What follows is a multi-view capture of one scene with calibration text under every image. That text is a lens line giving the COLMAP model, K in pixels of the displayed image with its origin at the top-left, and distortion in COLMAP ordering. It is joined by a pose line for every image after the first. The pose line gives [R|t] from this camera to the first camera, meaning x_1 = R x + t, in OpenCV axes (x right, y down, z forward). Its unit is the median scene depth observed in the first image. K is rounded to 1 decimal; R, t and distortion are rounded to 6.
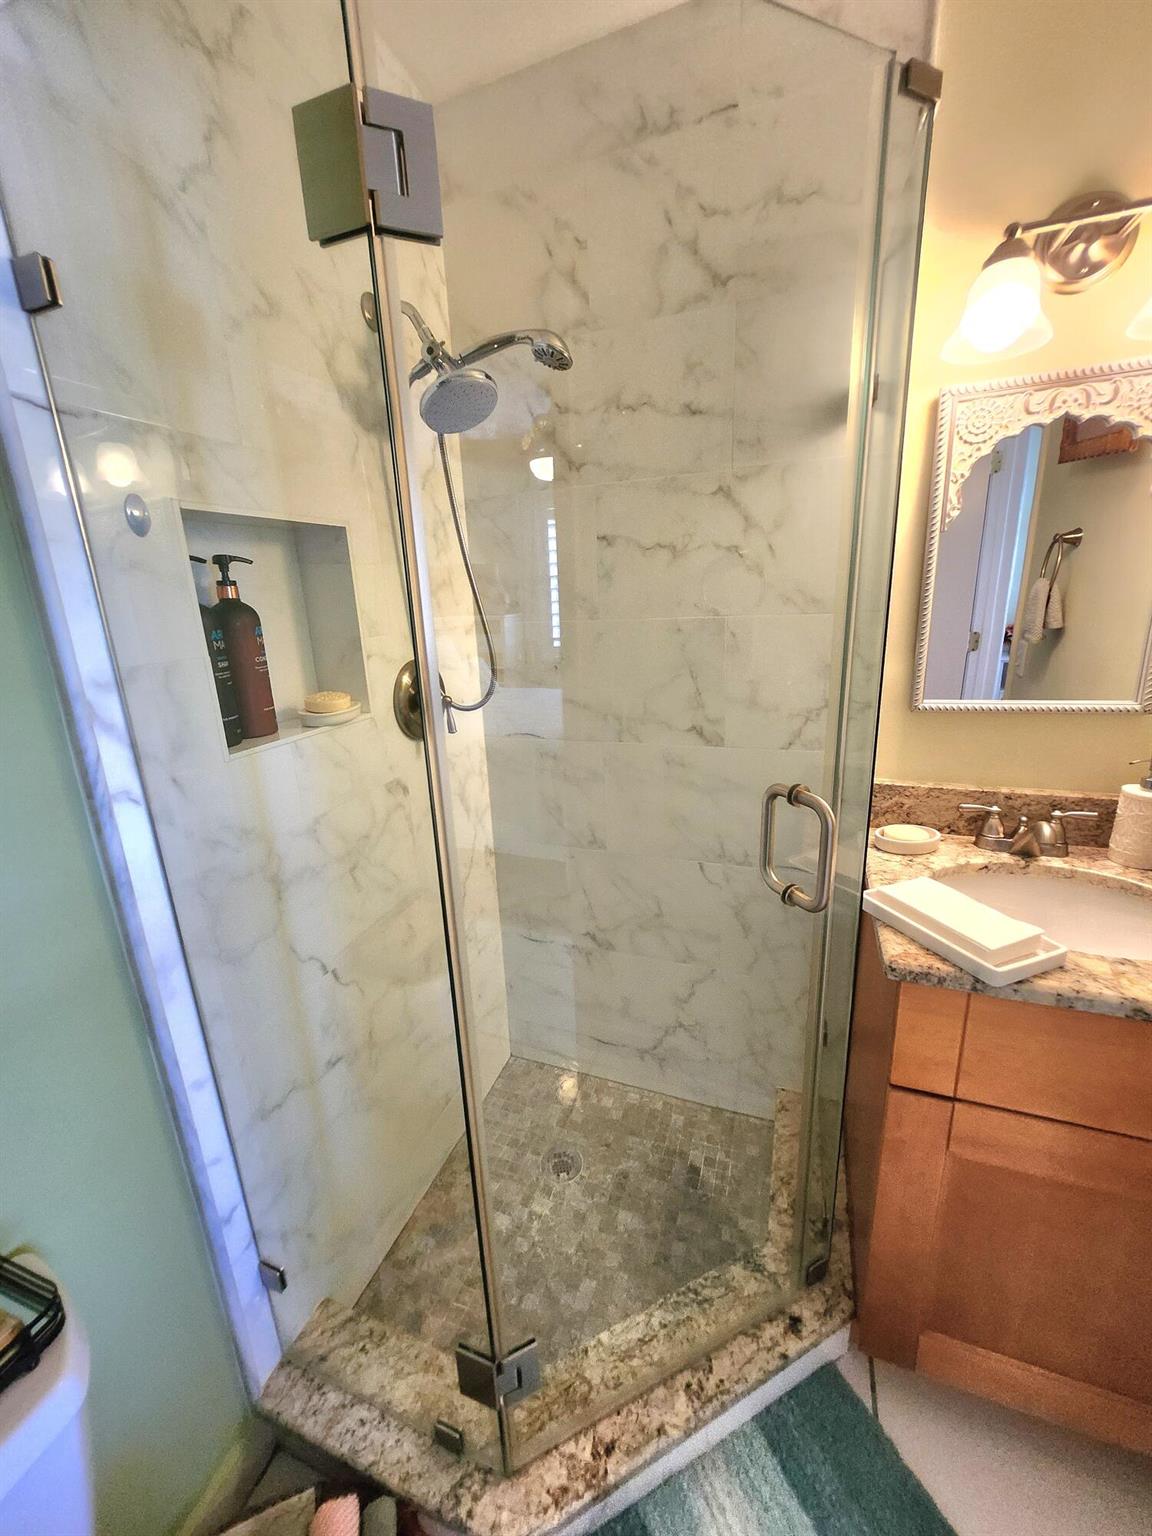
lens RADIAL K [[607.6, 0, 576.5], [0, 607.6, 761.5], [0, 0, 1]] dist [-0.005597, 0.001816]
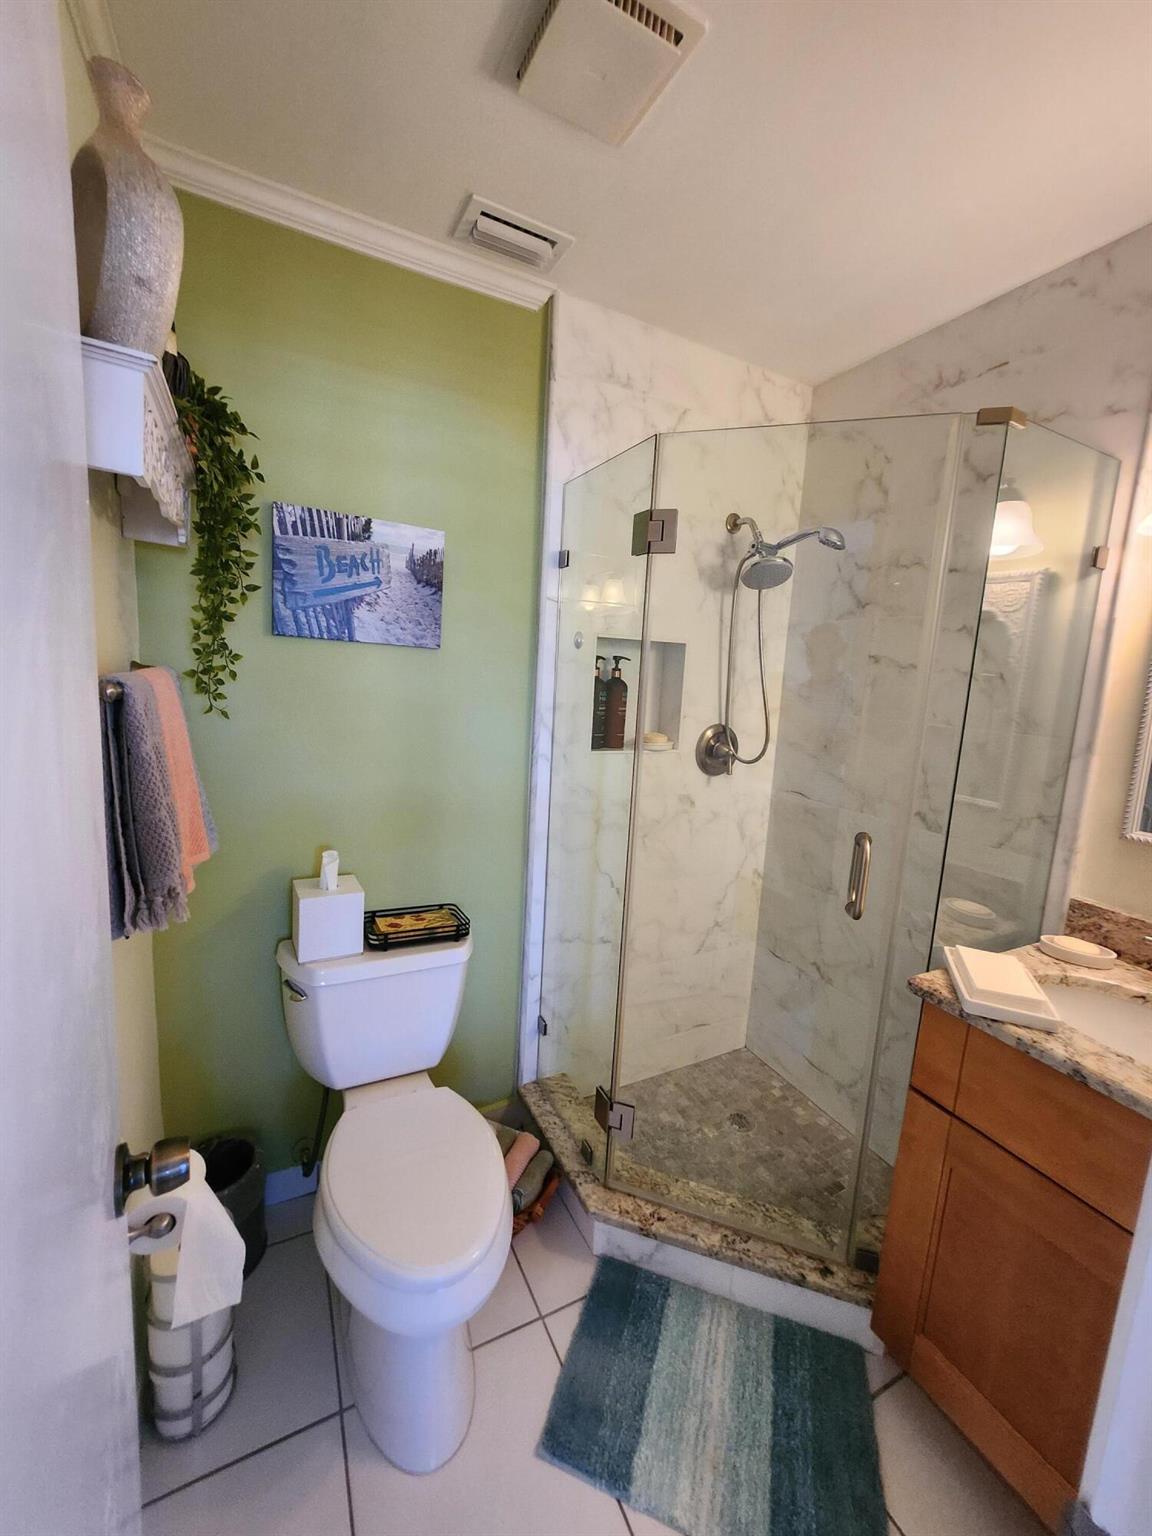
lens RADIAL K [[607.6, 0, 572.9], [0, 607.6, 765.3], [0, 0, 1]] dist [-0.005597, 0.001816]
pose [[0.733629, 0.188282, -0.652946, 0.593439], [-0.260788, 0.965285, -0.014666, 0.065599], [0.627518, 0.181039, 0.757262, -0.473514]]
